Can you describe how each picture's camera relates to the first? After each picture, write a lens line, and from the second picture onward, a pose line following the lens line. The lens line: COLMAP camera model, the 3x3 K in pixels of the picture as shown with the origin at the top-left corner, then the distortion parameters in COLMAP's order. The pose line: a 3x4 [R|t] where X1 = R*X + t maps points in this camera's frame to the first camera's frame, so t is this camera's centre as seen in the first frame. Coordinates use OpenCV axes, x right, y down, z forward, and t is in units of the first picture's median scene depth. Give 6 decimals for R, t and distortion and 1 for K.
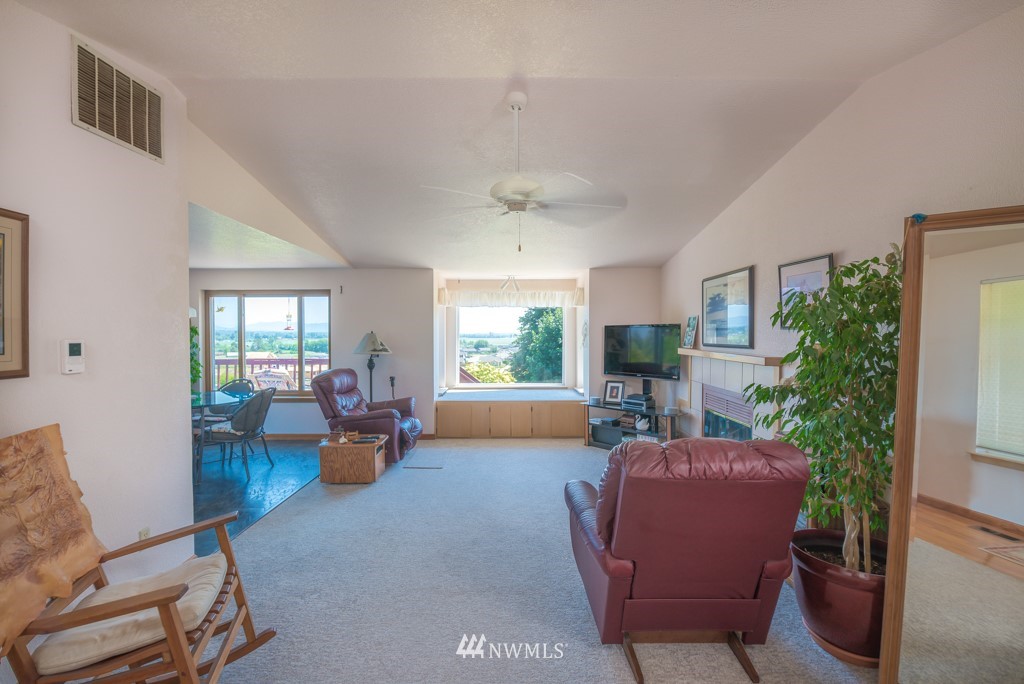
lens RADIAL K [[456.0, 0, 512.0], [0, 456.0, 342.0], [0, 0, 1]] dist [0.000730, -0.000123]
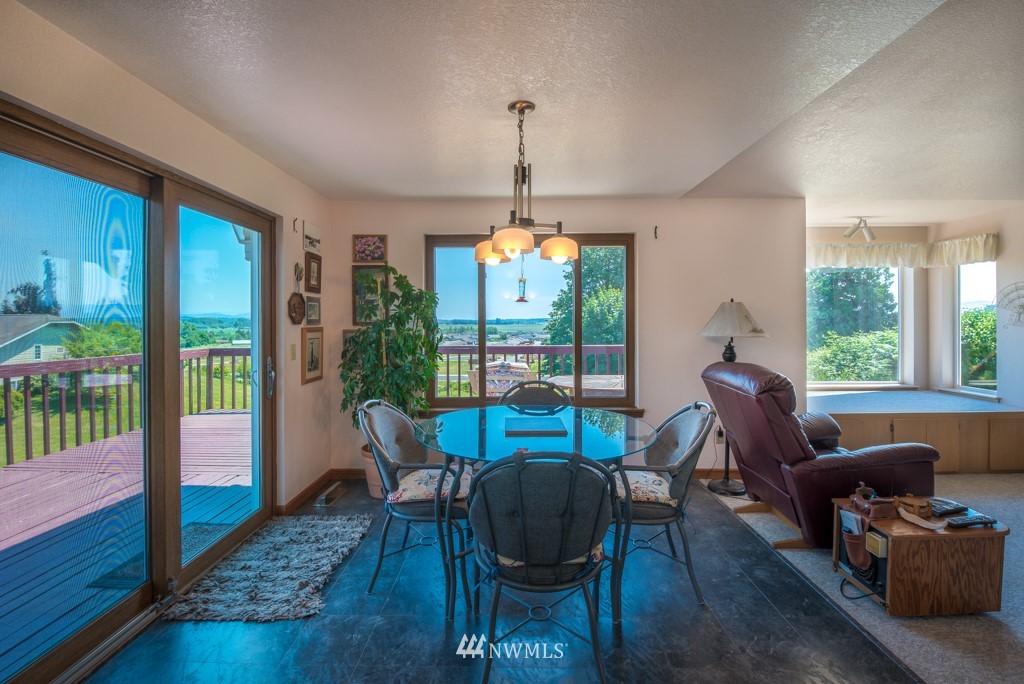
lens RADIAL K [[460.2, 0, 509.9], [0, 460.2, 323.8], [0, 0, 1]] dist [0.000676, -0.007678]
pose [[0.999981, -0.003807, -0.004909, -0.599776], [0.003753, 0.999934, -0.010823, 0.014429], [0.004950, 0.010804, 0.999929, 0.404001]]
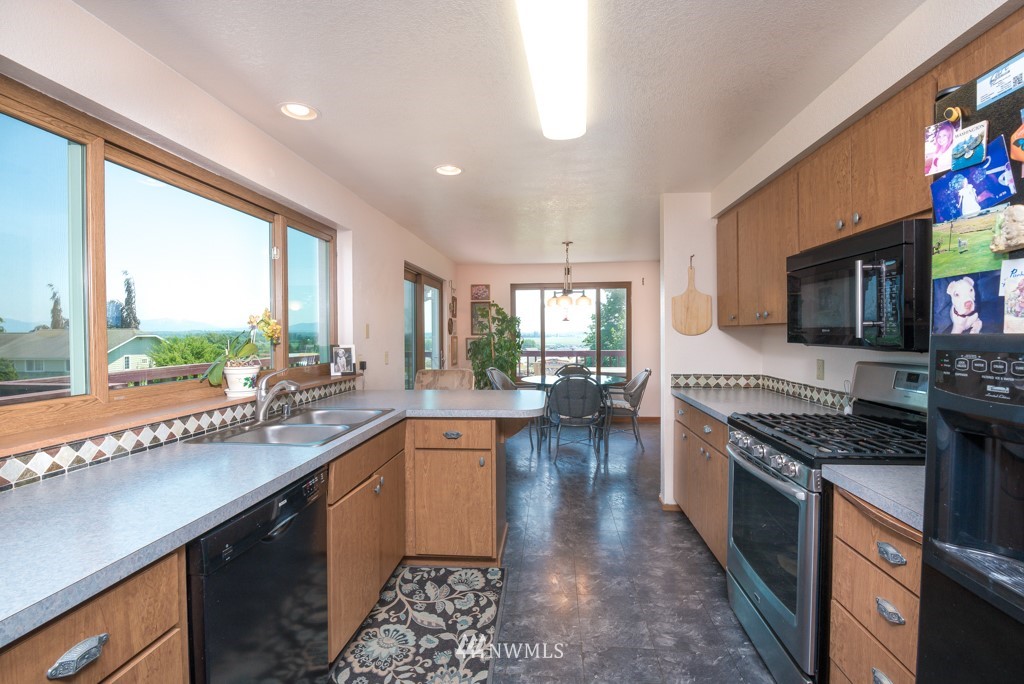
lens RADIAL K [[494.4, 0, 512.0], [0, 494.4, 342.0], [0, 0, 1]] dist [-0.001337, -0.000171]
pose [[0.996992, -0.005935, -0.077273, -0.625649], [0.005920, 0.999982, -0.000419, 0.026839], [0.077275, -0.000040, 0.997010, -0.183757]]
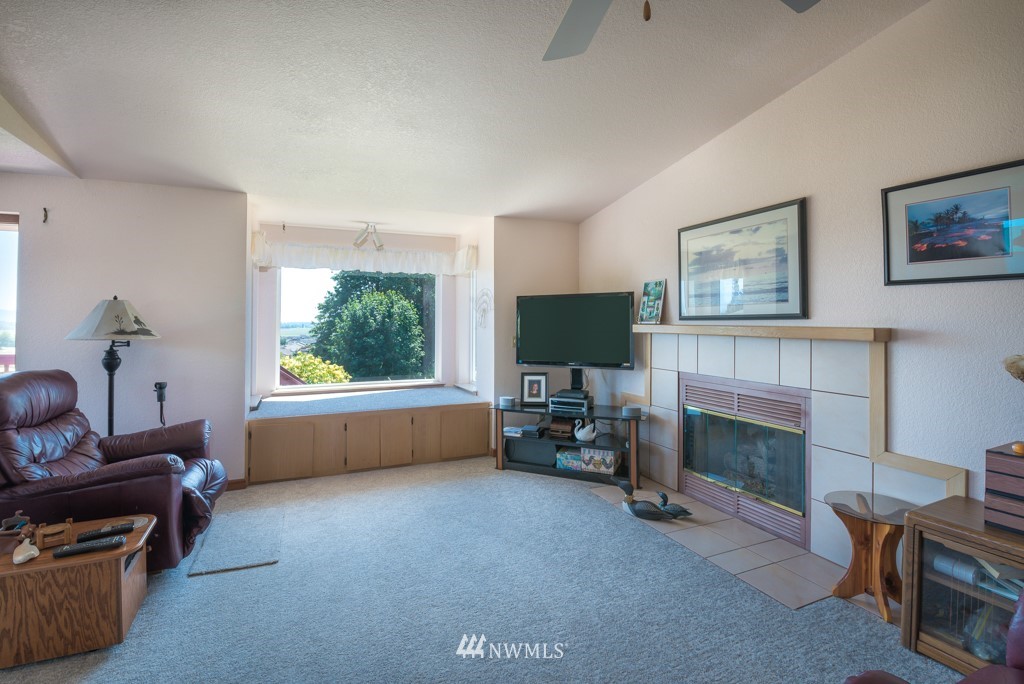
lens RADIAL K [[458.4, 0, 497.2], [0, 458.4, 315.3], [0, 0, 1]] dist [-0.002508, -0.008380]
pose [[0.920057, 0.005894, 0.391739, -0.111817], [0.008481, 0.999353, -0.034953, 0.019918], [-0.391692, 0.035481, 0.919412, 0.360135]]
